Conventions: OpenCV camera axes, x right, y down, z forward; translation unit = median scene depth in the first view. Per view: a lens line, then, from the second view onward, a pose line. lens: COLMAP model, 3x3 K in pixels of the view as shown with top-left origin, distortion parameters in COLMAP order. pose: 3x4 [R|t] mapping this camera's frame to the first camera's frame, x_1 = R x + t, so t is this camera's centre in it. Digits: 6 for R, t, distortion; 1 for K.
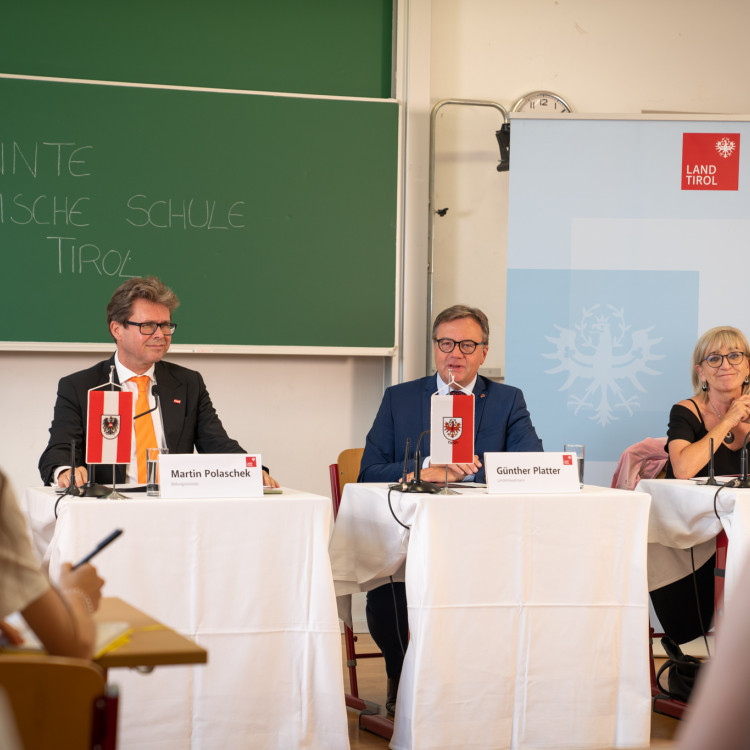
lens RADIAL K [[2166.0, 0, 375.0], [0, 2166.0, 375.0], [0, 0, 1]] dist [0.316760, 0.209287]
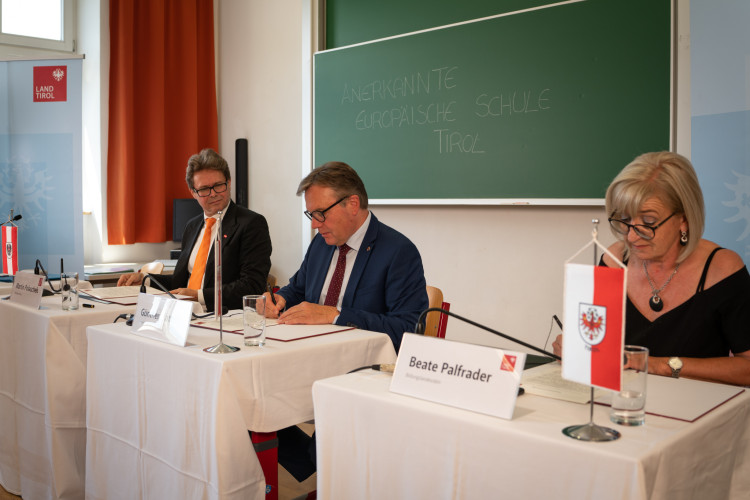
lens RADIAL K [[758.7, 0, 375.0], [0, 758.7, 250.0], [0, 0, 1]] dist [-0.103750, 0.019302]
pose [[0.411318, 0.040919, -0.910573, 0.372272], [-0.011316, 0.999144, 0.039788, 0.000398], [0.911422, -0.006061, 0.411429, 0.857533]]
